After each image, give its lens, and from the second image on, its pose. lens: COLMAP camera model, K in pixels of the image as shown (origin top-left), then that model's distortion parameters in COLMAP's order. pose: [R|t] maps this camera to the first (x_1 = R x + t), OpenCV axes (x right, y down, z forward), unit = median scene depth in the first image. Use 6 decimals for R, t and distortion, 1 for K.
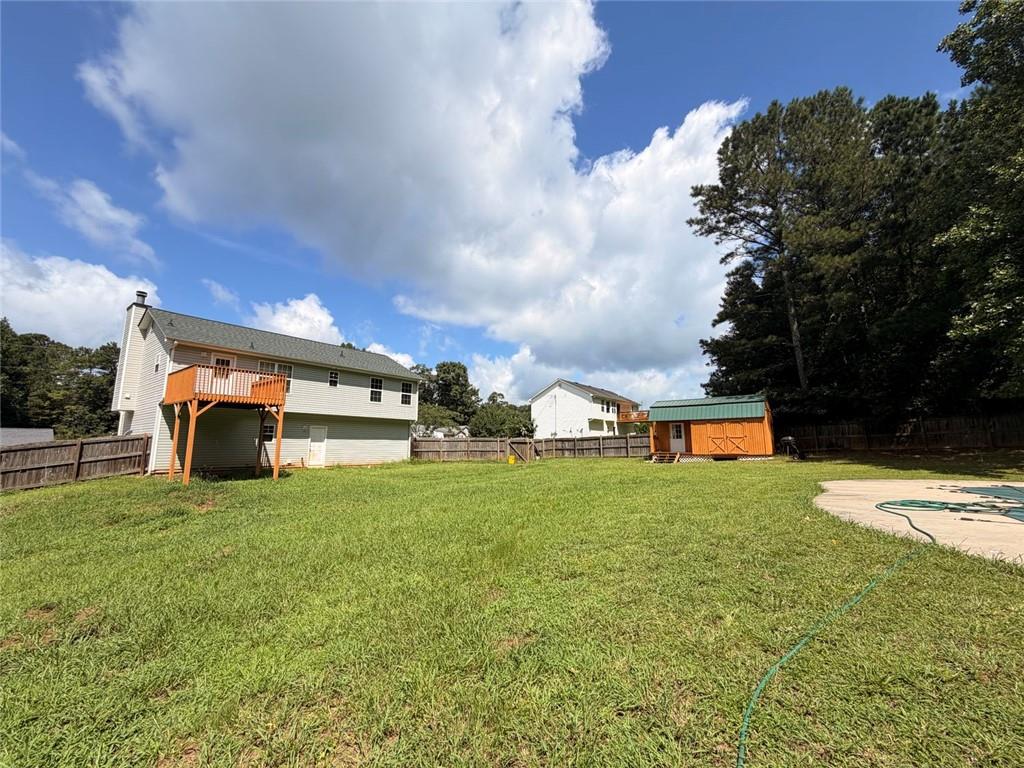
lens RADIAL K [[411.0, 0, 512.0], [0, 411.0, 384.0], [0, 0, 1]] dist [0.000529, -0.000144]
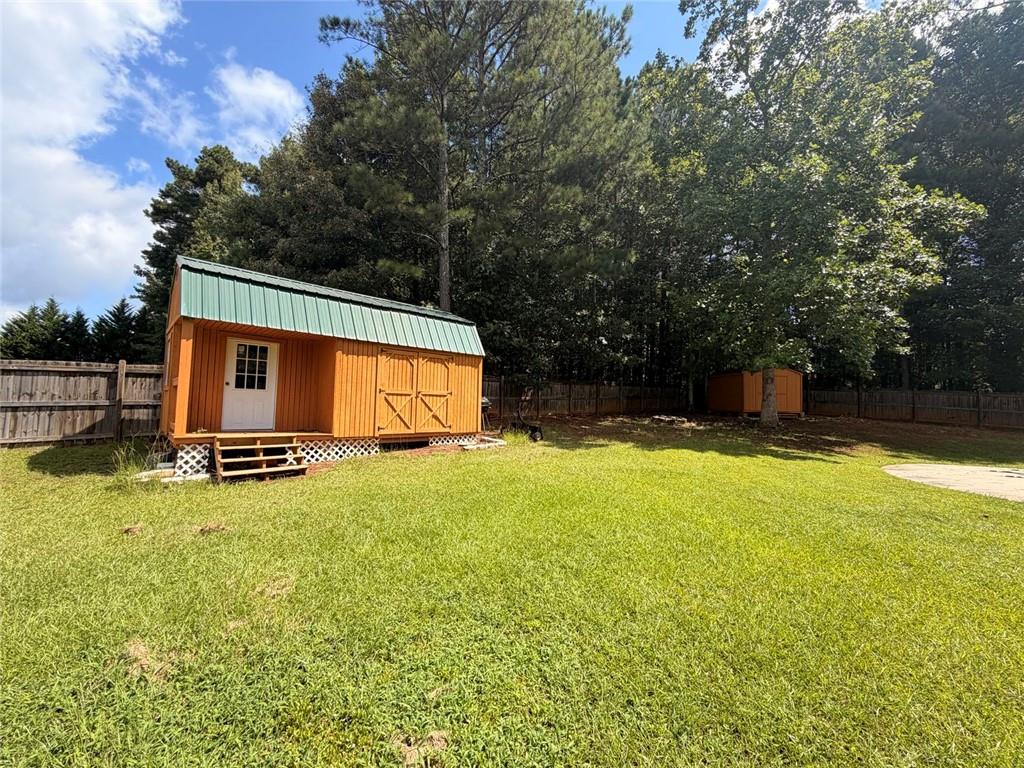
lens RADIAL K [[411.0, 0, 512.0], [0, 411.0, 384.0], [0, 0, 1]] dist [0.000529, -0.000144]
pose [[0.168428, 0.057764, 0.984020, 0.137794], [-0.170915, 0.984872, -0.028560, 0.115435], [-0.970783, -0.163373, 0.175753, 0.834284]]
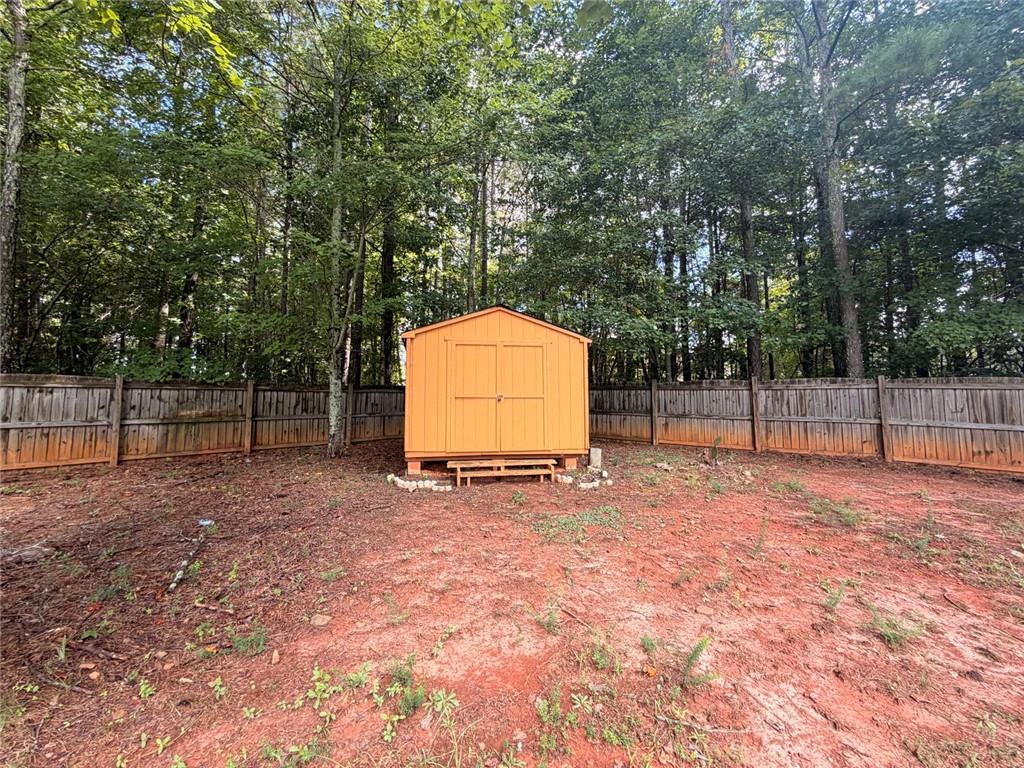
lens RADIAL K [[411.0, 0, 512.0], [0, 411.0, 384.0], [0, 0, 1]] dist [0.000529, -0.000144]
pose [[0.020901, 0.093929, 0.995359, 0.800541], [-0.144230, 0.985446, -0.089965, 0.033765], [-0.989323, -0.141680, 0.034145, 0.441261]]
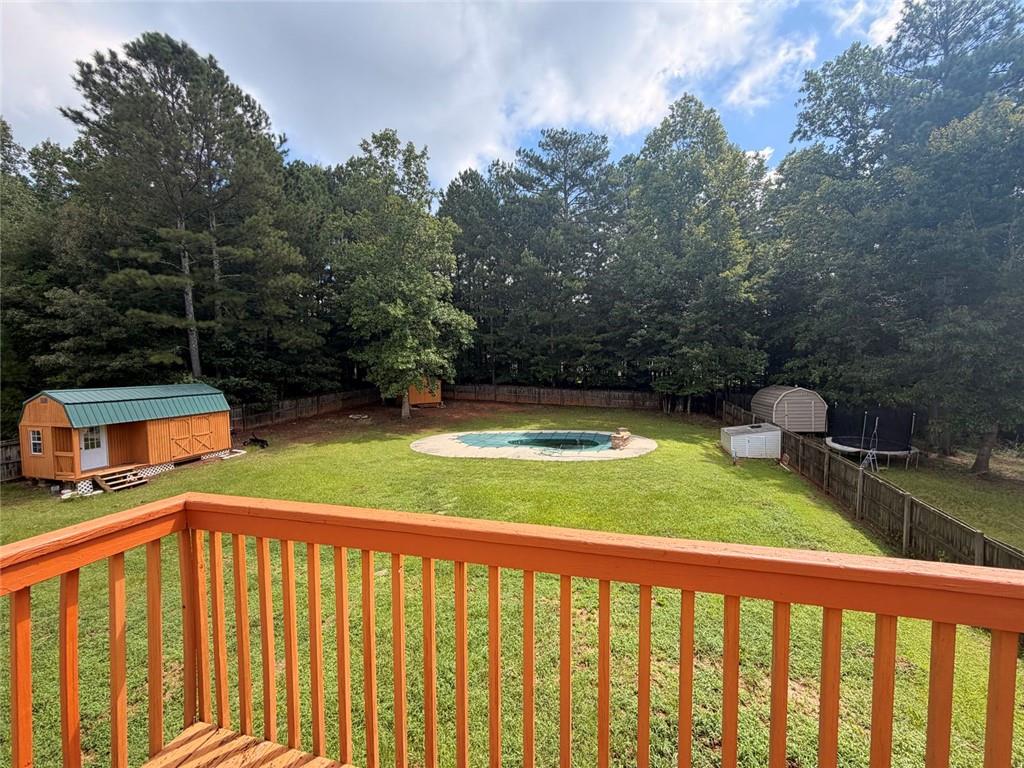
lens RADIAL K [[411.0, 0, 512.0], [0, 411.0, 384.0], [0, 0, 1]] dist [0.000529, -0.000144]
pose [[-0.358229, -0.031213, 0.933112, -0.480040], [-0.112257, 0.993630, -0.009859, -0.039366], [-0.926860, -0.108280, -0.359451, 0.706628]]
